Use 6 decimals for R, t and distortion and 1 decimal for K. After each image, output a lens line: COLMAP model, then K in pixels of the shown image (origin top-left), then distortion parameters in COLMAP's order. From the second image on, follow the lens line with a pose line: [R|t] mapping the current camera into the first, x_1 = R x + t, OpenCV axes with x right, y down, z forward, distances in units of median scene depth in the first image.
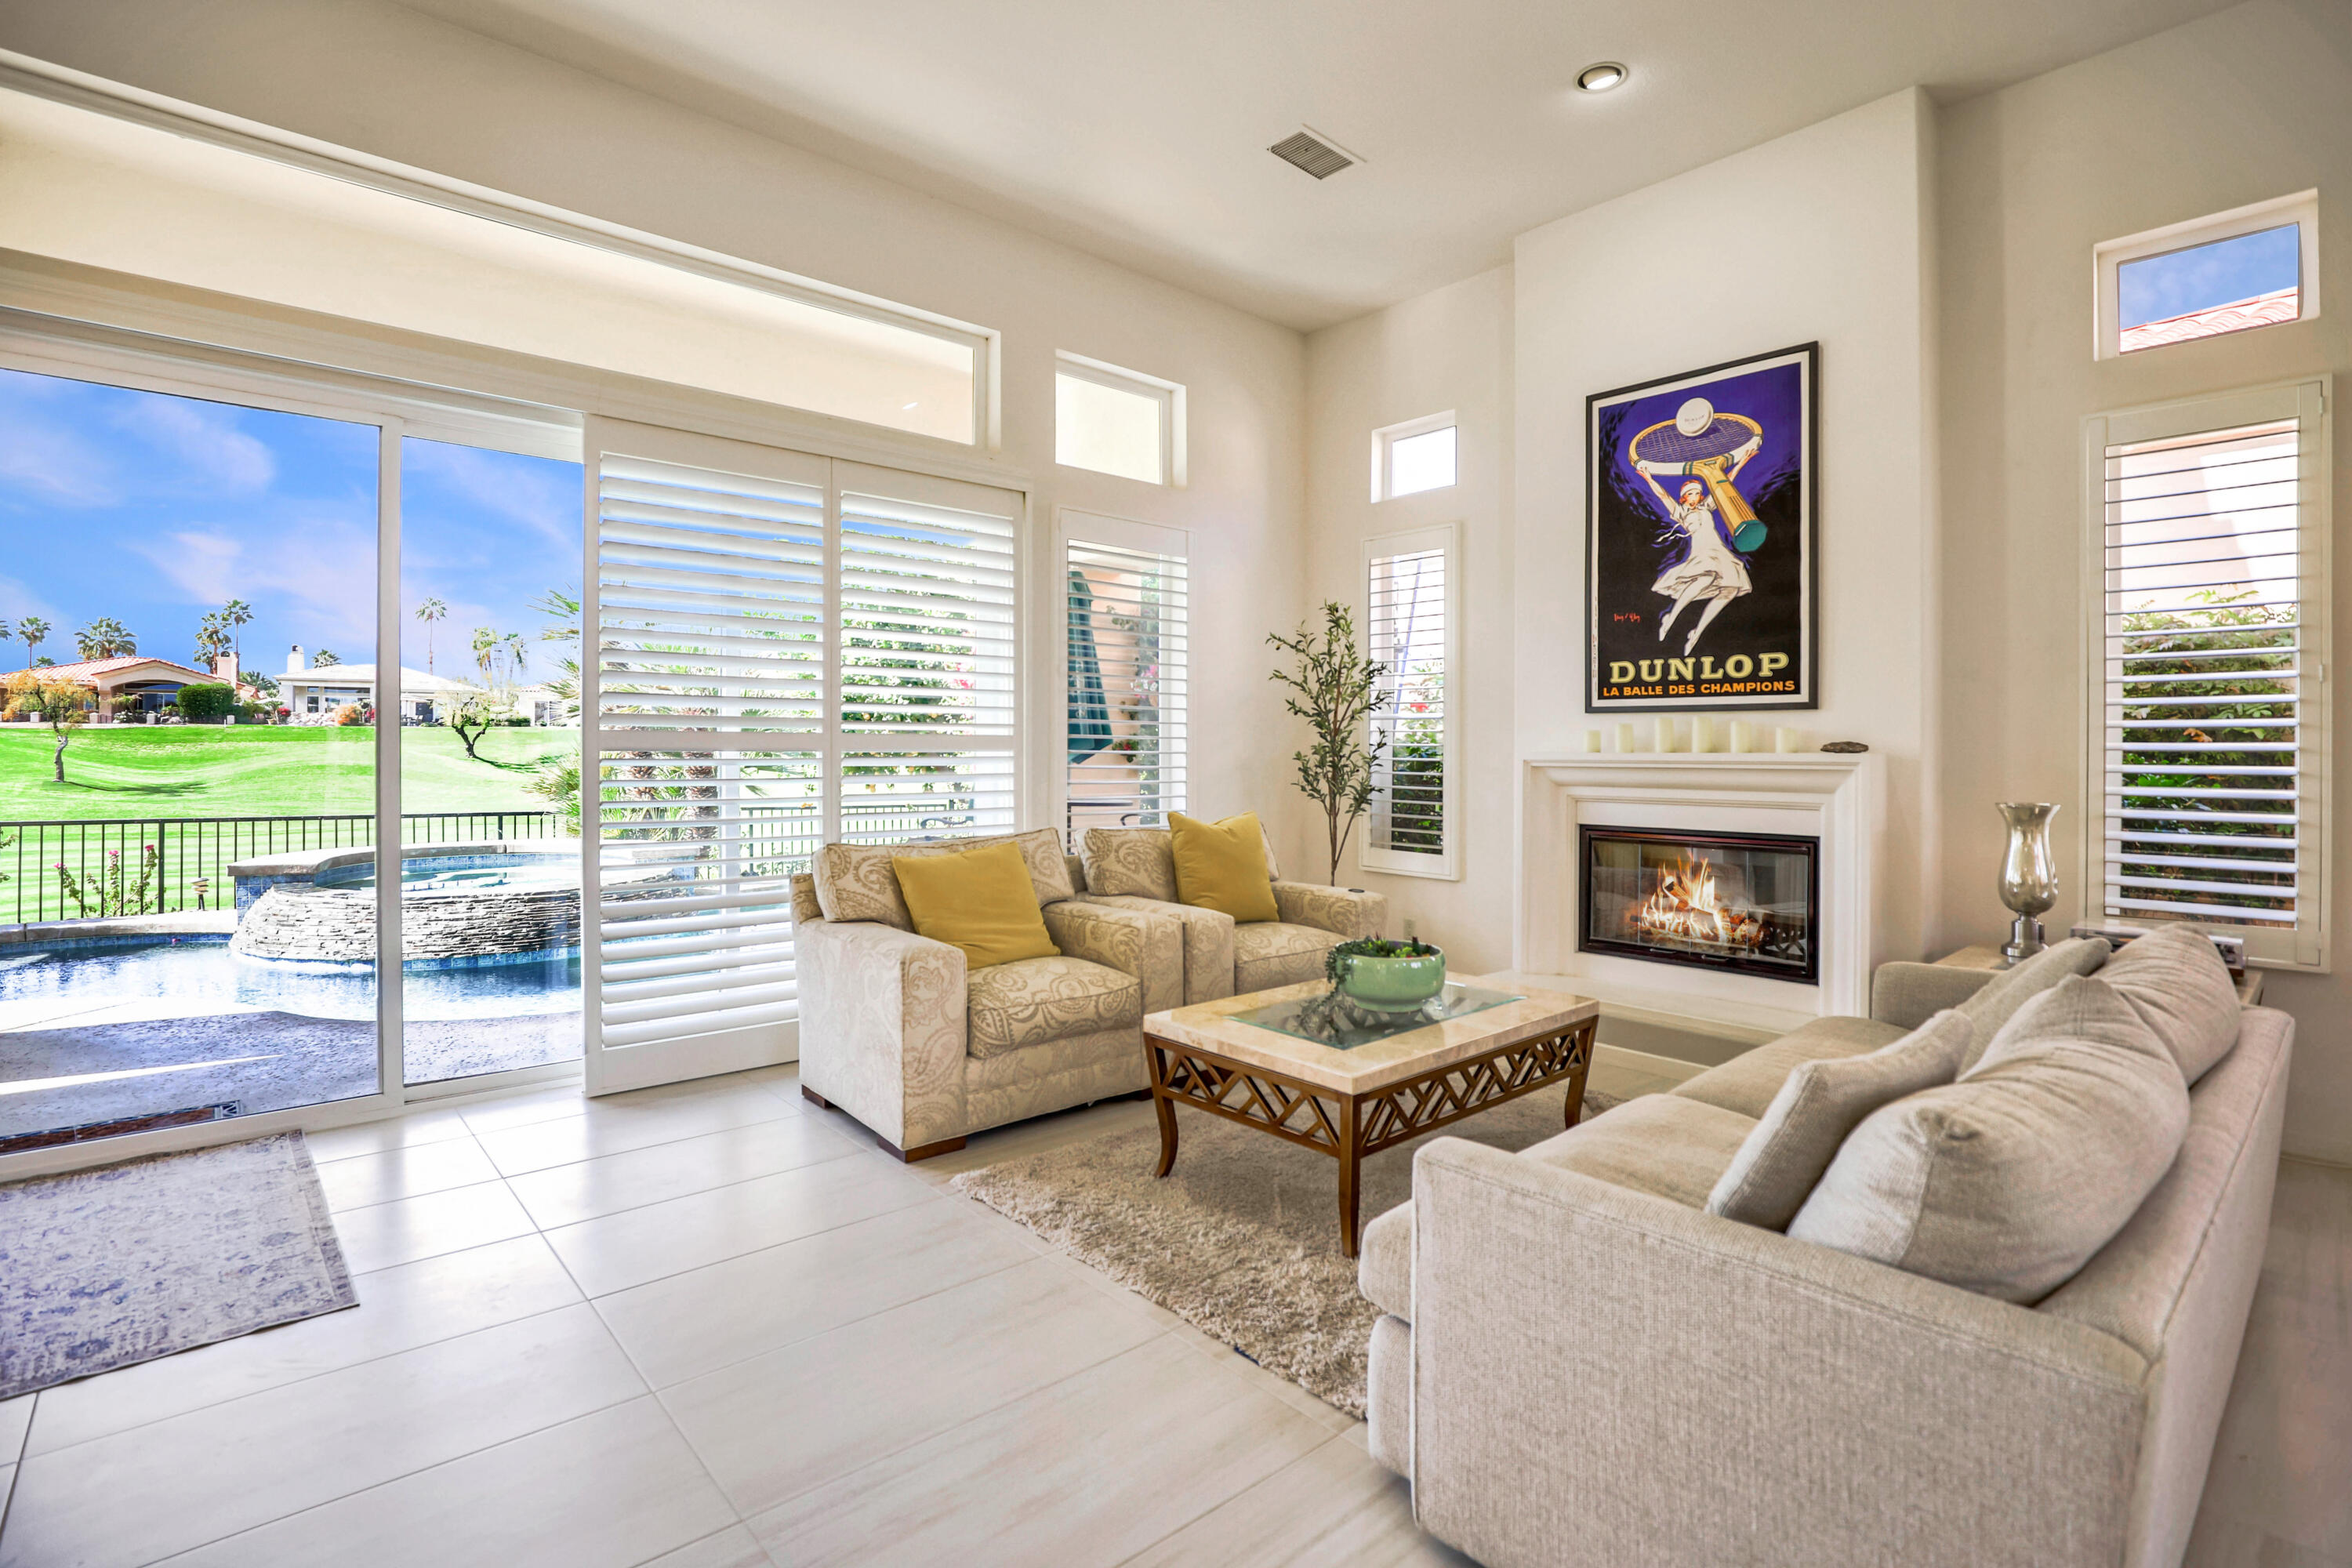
lens RADIAL K [[1108.5, 0, 1173.1], [0, 1108.5, 747.2], [0, 0, 1]] dist [-0.024941, 0.000382]
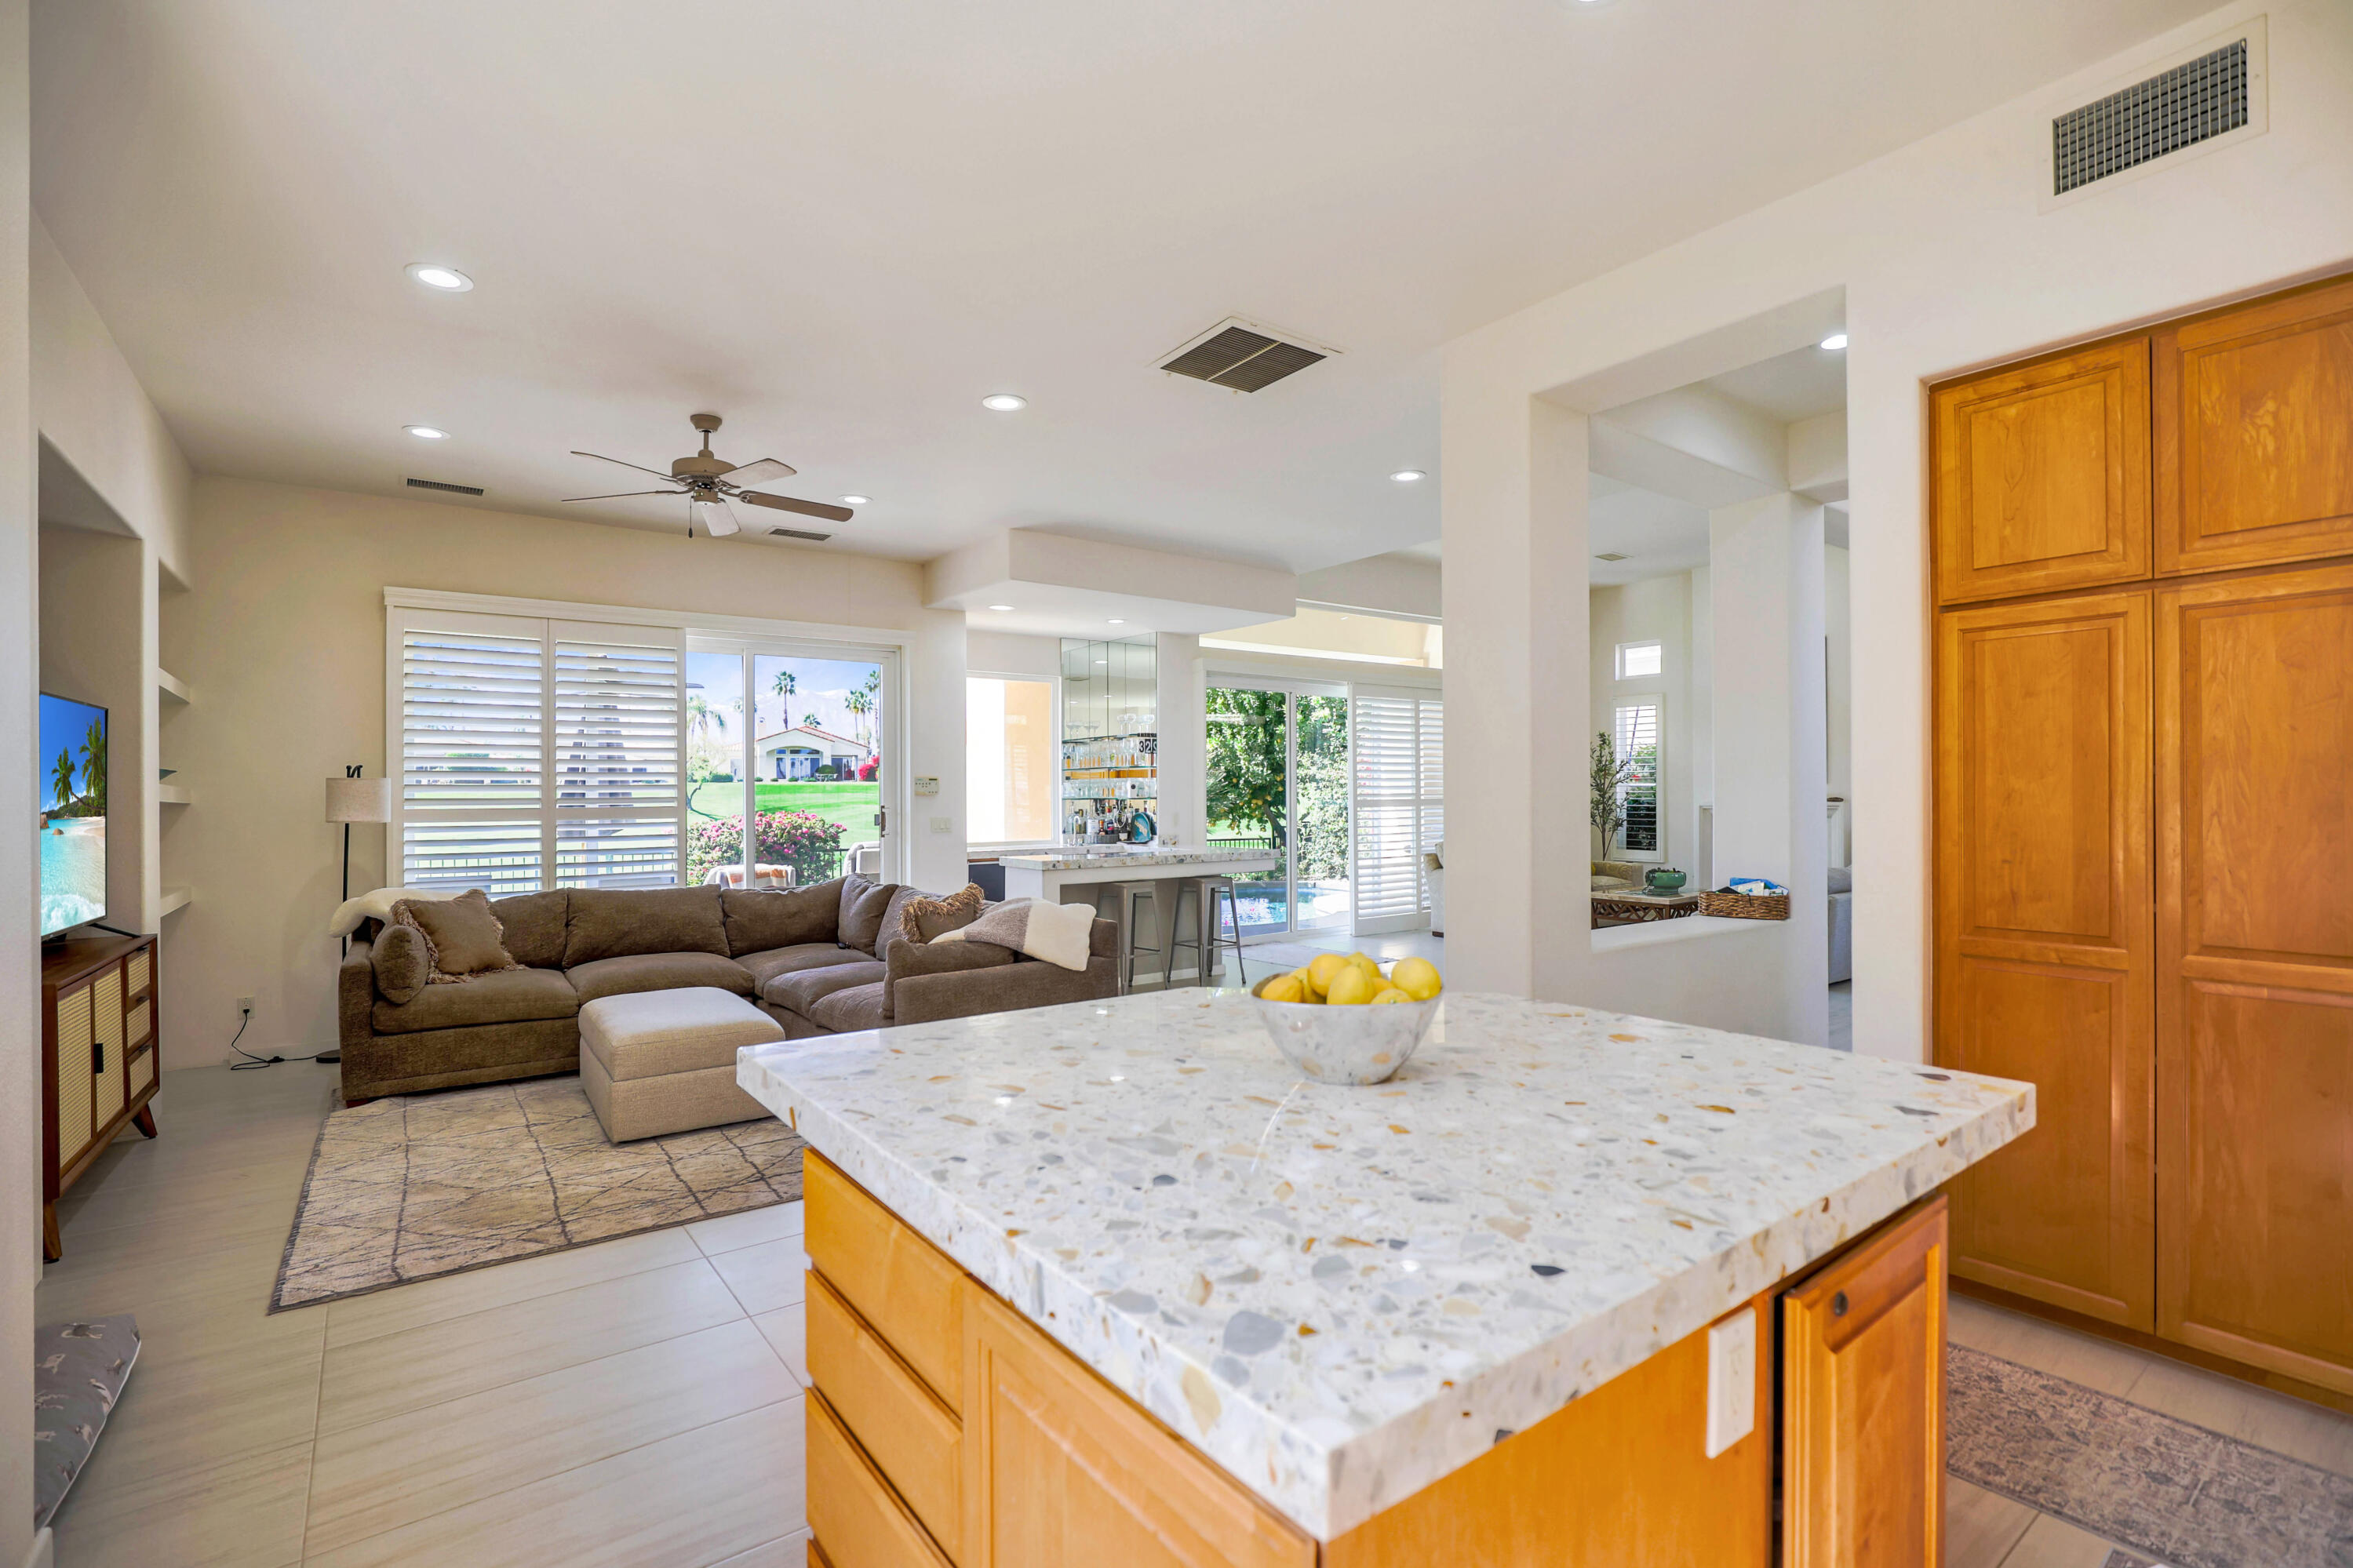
lens RADIAL K [[1075.6, 0, 1189.6], [0, 1075.6, 794.8], [0, 0, 1]] dist [-0.027746, 0.000351]
pose [[0.996281, -0.015962, -0.084670, -0.594877], [0.016050, 0.999871, 0.000365, -0.030568], [0.084653, -0.001723, 0.996409, -1.399279]]
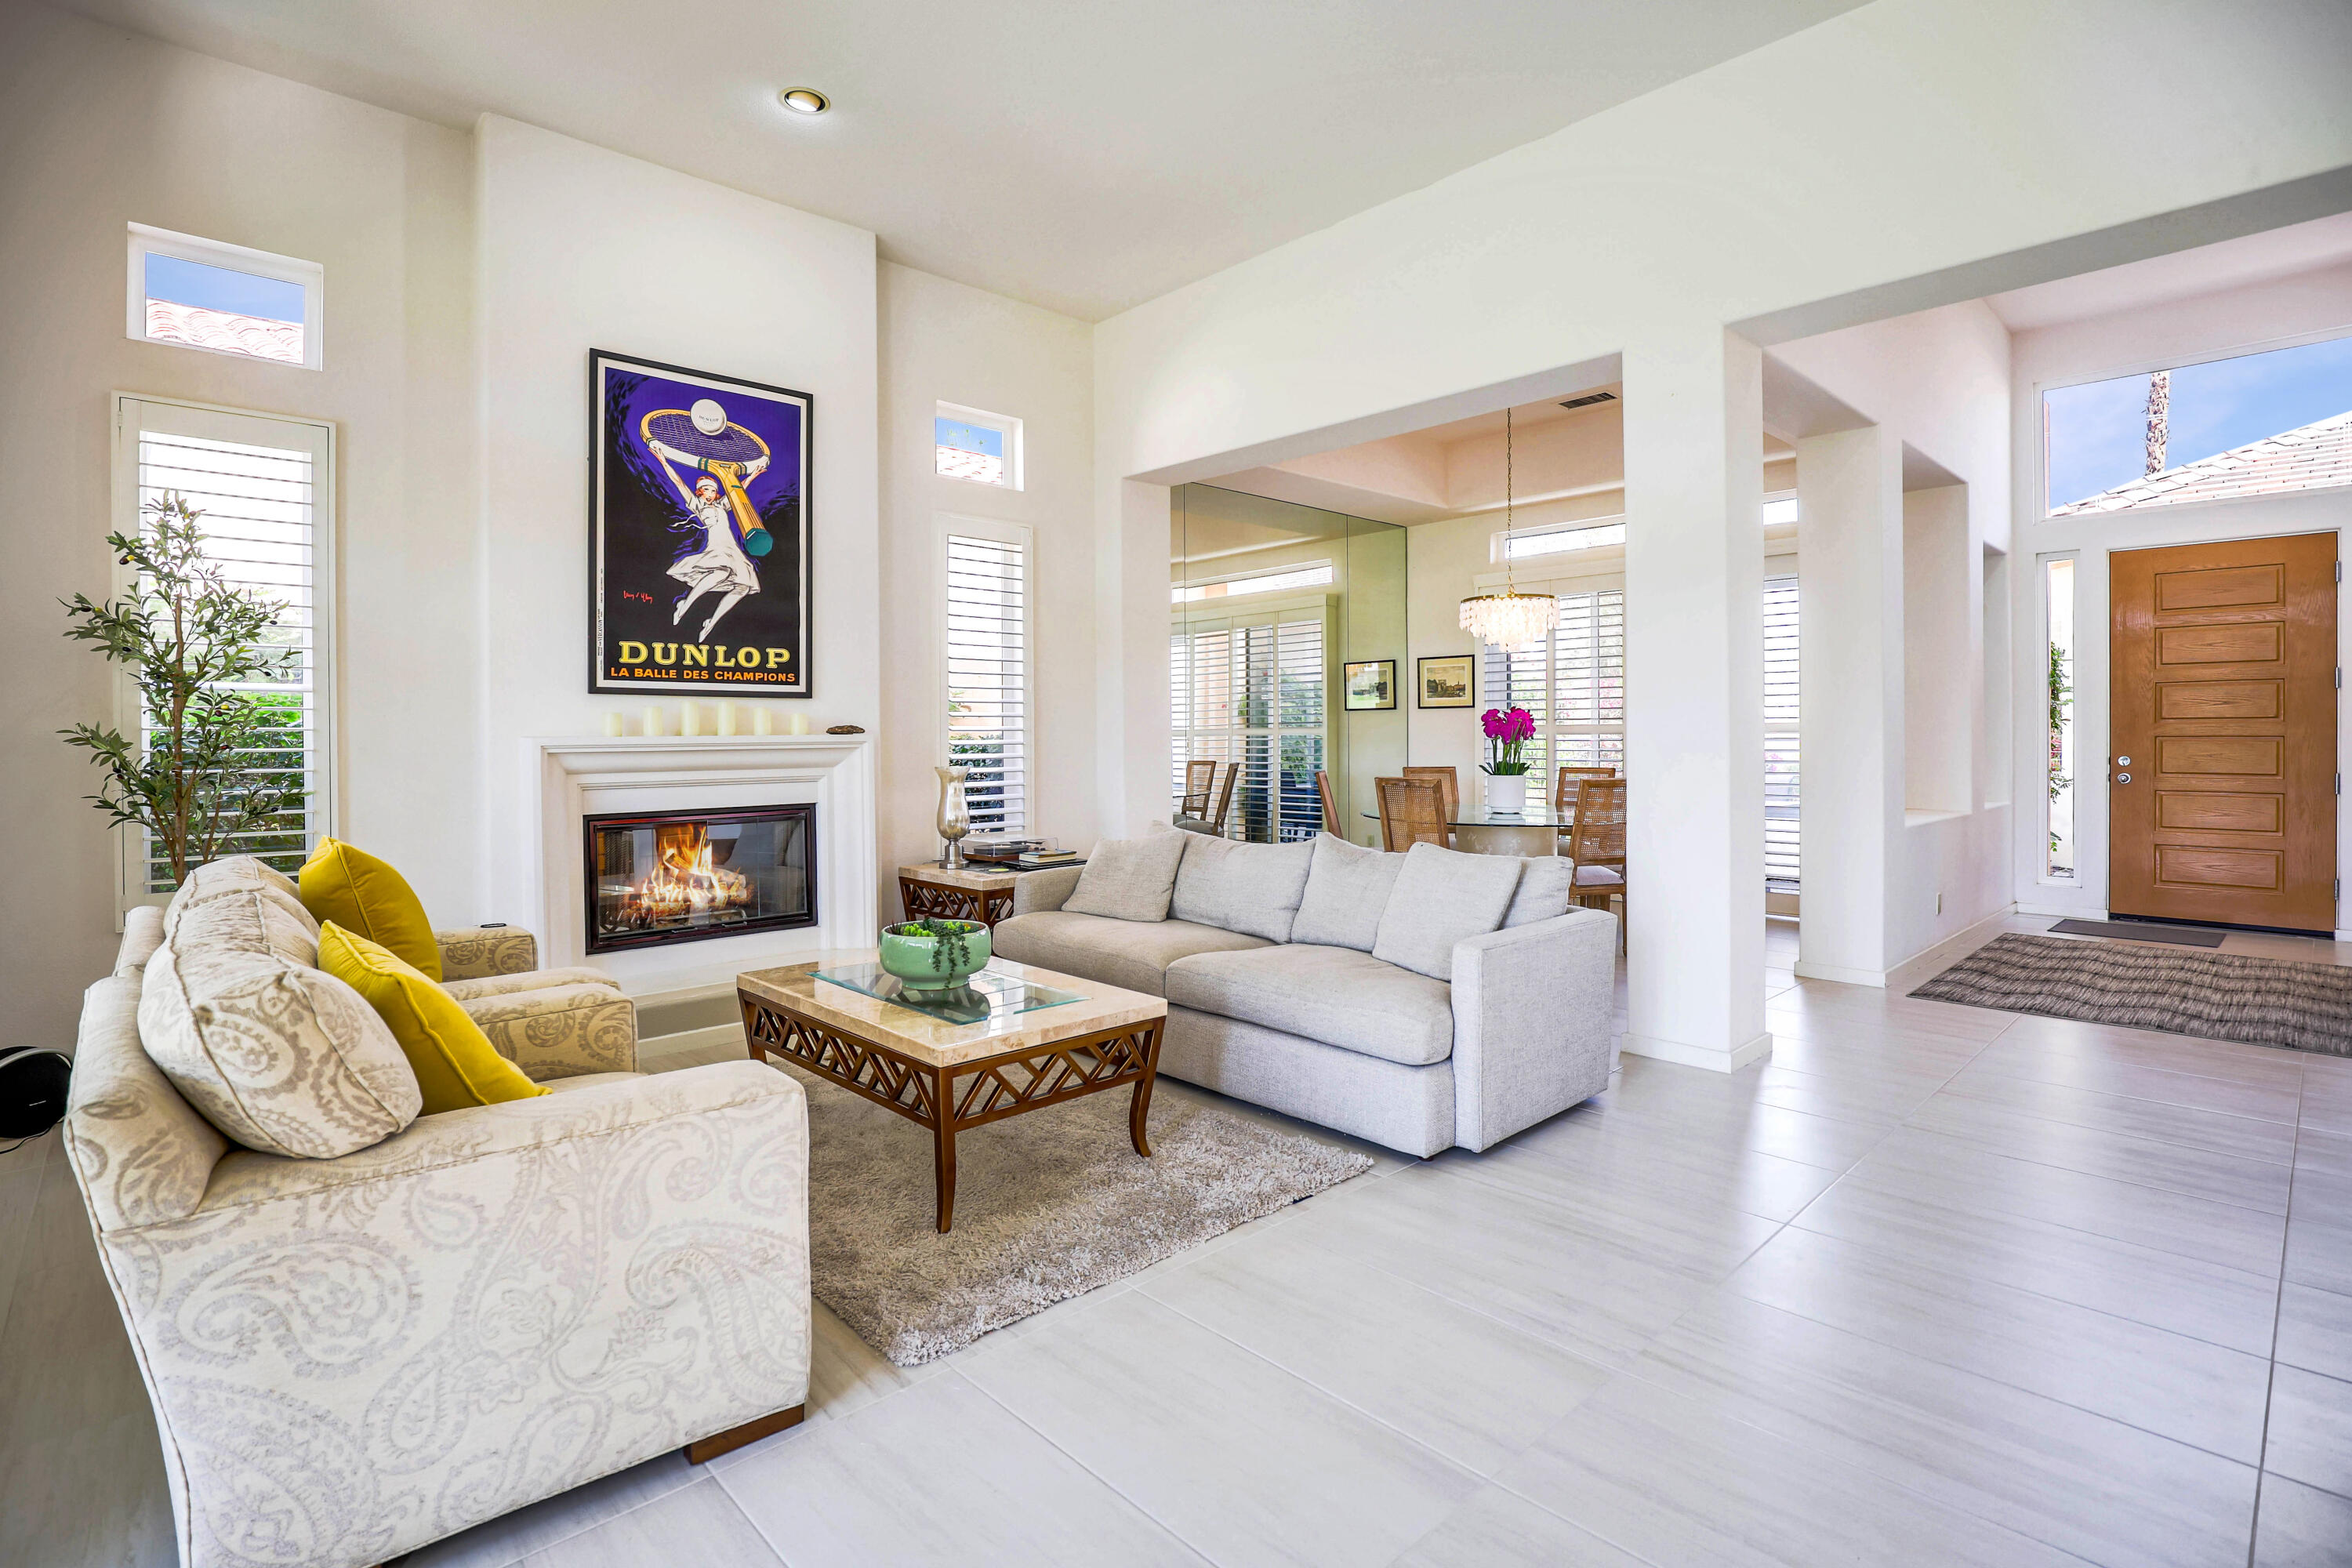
lens RADIAL K [[1121.0, 0, 1165.9], [0, 1121.0, 744.9], [0, 0, 1]] dist [-0.025535, -0.000134]
pose [[-0.019921, -0.015647, 0.999679, -0.607227], [0.004334, 0.999867, 0.015736, -0.000881], [-0.999792, 0.004646, -0.019850, 0.584909]]
